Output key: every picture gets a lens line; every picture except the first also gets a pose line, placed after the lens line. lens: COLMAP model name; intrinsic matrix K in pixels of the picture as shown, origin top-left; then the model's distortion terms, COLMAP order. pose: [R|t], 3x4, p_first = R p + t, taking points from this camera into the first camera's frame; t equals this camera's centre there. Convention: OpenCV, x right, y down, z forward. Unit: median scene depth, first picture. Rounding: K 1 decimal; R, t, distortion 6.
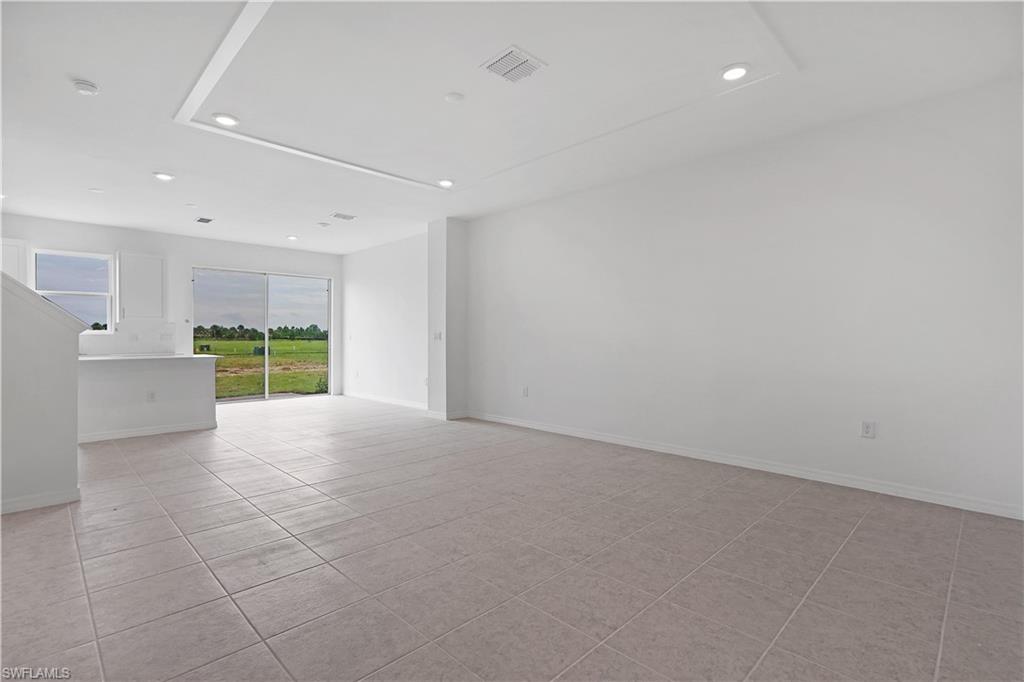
lens RADIAL K [[477.1, 0, 500.8], [0, 477.1, 336.1], [0, 0, 1]] dist [-0.000900, 0.000354]
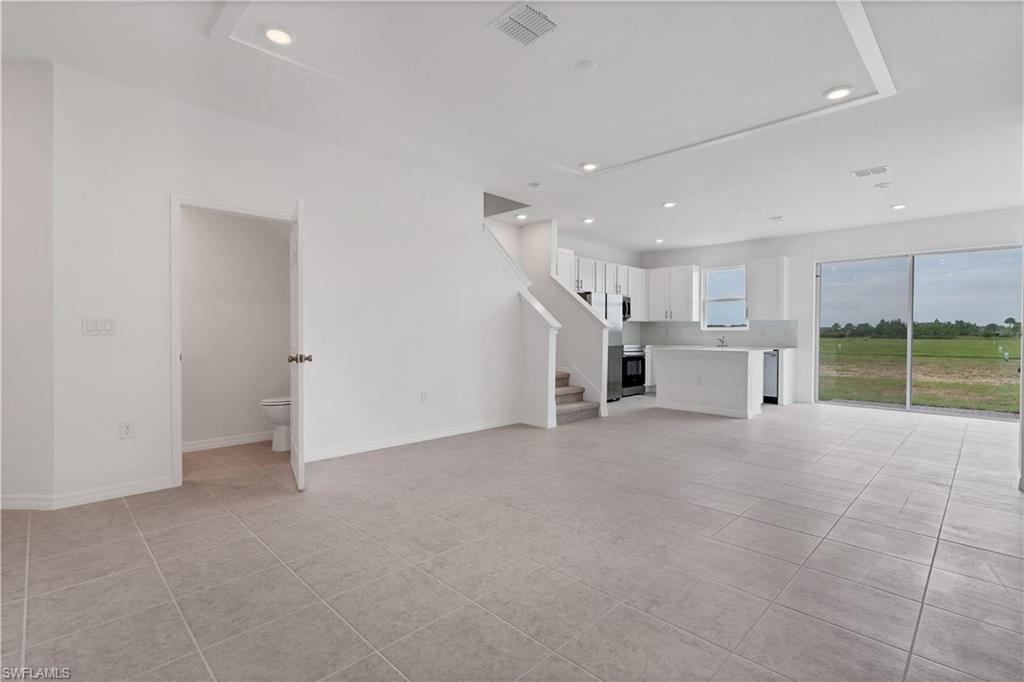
lens RADIAL K [[479.3, 0, 517.0], [0, 479.3, 342.7], [0, 0, 1]] dist [-0.017933, 0.000091]
pose [[0.020808, 0.025150, -0.999467, 0.302997], [-0.006131, 0.999668, 0.025028, -0.000213], [0.999765, 0.005607, 0.020955, 0.318980]]
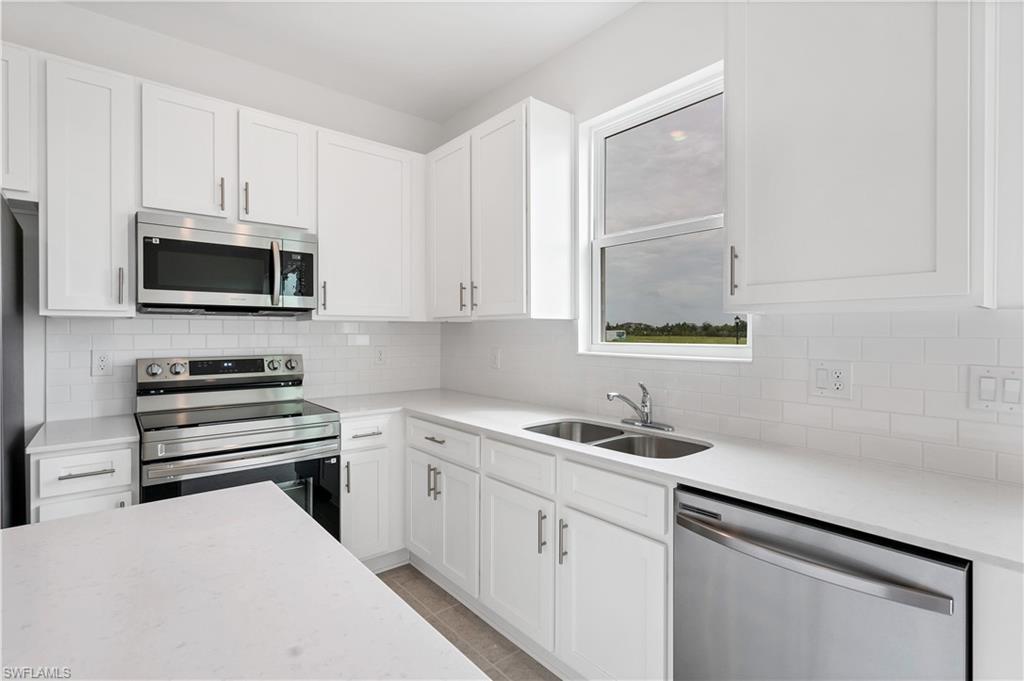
lens RADIAL K [[479.6, 0, 530.2], [0, 479.6, 331.1], [0, 0, 1]] dist [-0.001408, -0.000082]
pose [[-0.049144, 0.002888, -0.998788, -0.449276], [-0.002538, 0.999992, 0.003016, -0.016829], [0.998788, 0.002683, -0.049136, 0.727526]]
